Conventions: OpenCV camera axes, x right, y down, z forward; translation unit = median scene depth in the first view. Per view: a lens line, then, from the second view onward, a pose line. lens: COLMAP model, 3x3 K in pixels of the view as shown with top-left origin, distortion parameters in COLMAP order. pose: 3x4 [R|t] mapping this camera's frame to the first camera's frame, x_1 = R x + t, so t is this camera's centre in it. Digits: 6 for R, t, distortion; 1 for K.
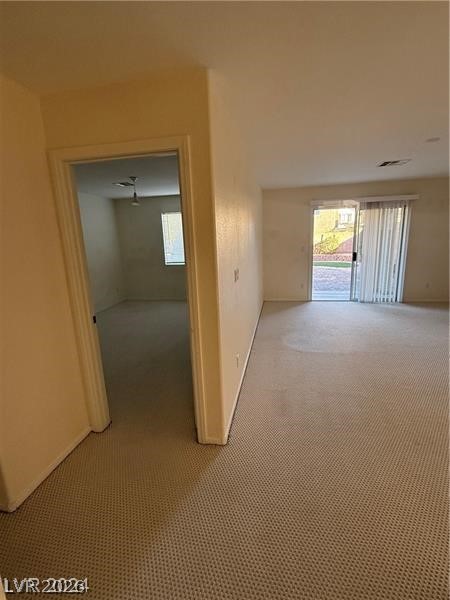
lens RADIAL K [[300.1, 0, 227.9], [0, 300.1, 296.4], [0, 0, 1]] dist [-0.002743, -0.000718]
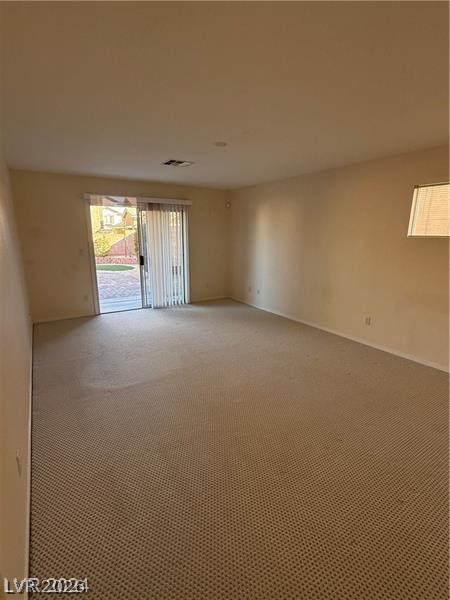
lens RADIAL K [[300.1, 0, 227.9], [0, 300.1, 296.4], [0, 0, 1]] dist [-0.002743, -0.000718]
pose [[0.740750, -0.099211, 0.664415, -0.007961], [0.103158, 0.994103, 0.033431, -0.025278], [-0.663813, 0.043776, 0.746616, 0.137646]]
